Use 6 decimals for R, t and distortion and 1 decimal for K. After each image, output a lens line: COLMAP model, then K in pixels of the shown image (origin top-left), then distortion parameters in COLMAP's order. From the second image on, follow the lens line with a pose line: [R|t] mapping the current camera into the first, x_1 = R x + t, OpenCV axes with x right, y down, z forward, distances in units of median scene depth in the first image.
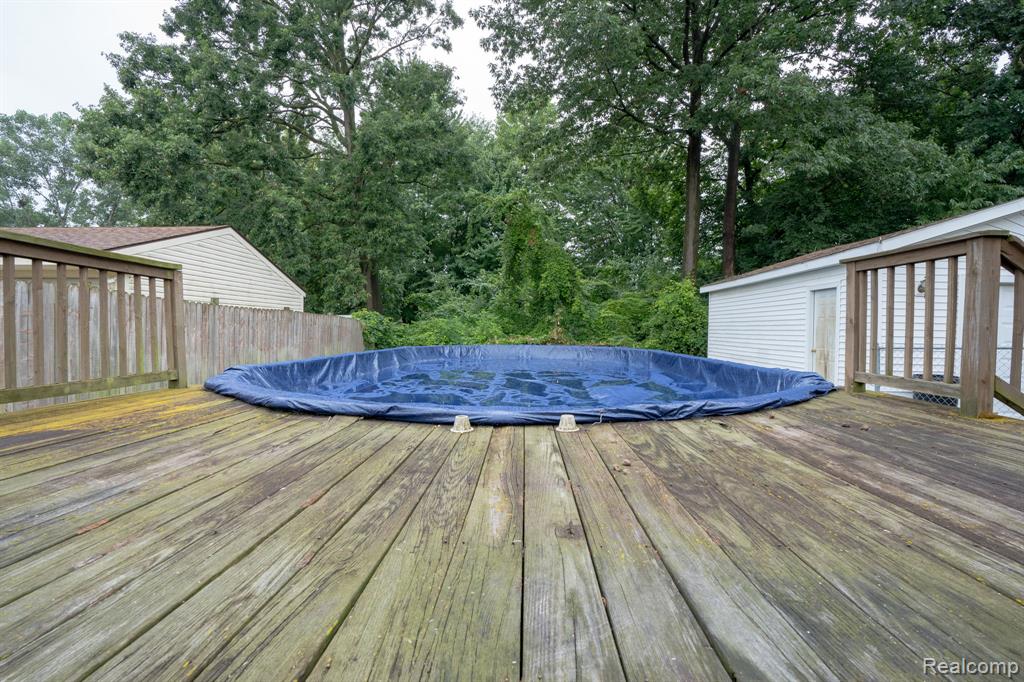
lens RADIAL K [[484.7, 0, 519.6], [0, 484.7, 336.5], [0, 0, 1]] dist [-0.057878, 0.018342]
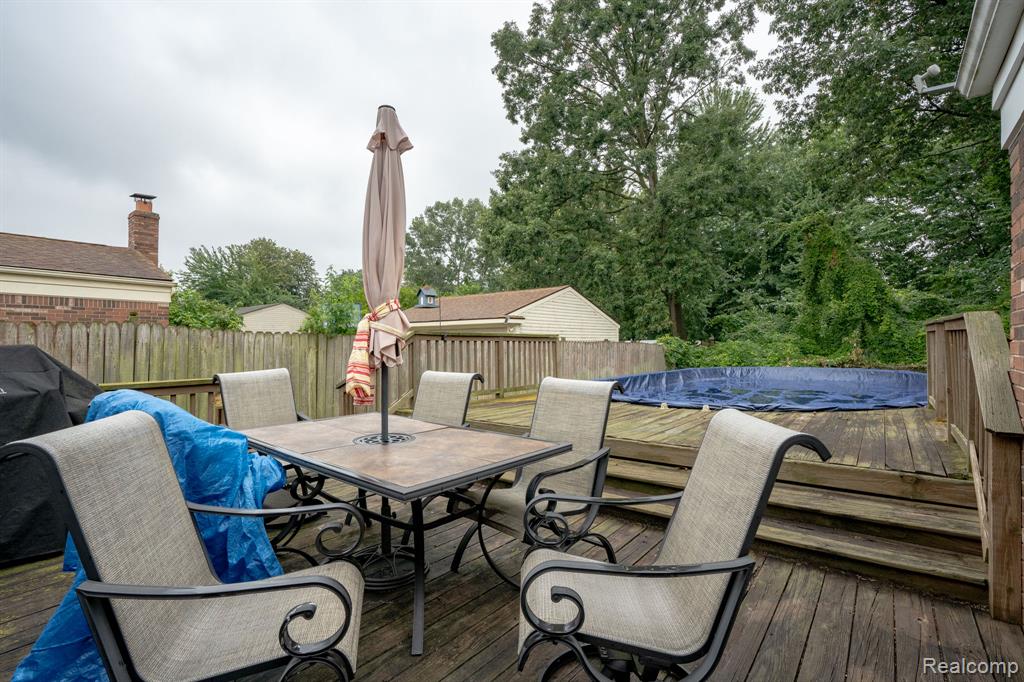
lens RADIAL K [[484.7, 0, 514.9], [0, 484.7, 335.4], [0, 0, 1]] dist [-0.057878, 0.018342]
pose [[0.797875, -0.025120, -0.602300, 0.096974], [0.003789, 0.999321, -0.036660, -0.012487], [0.602811, 0.026968, 0.797428, -0.184057]]
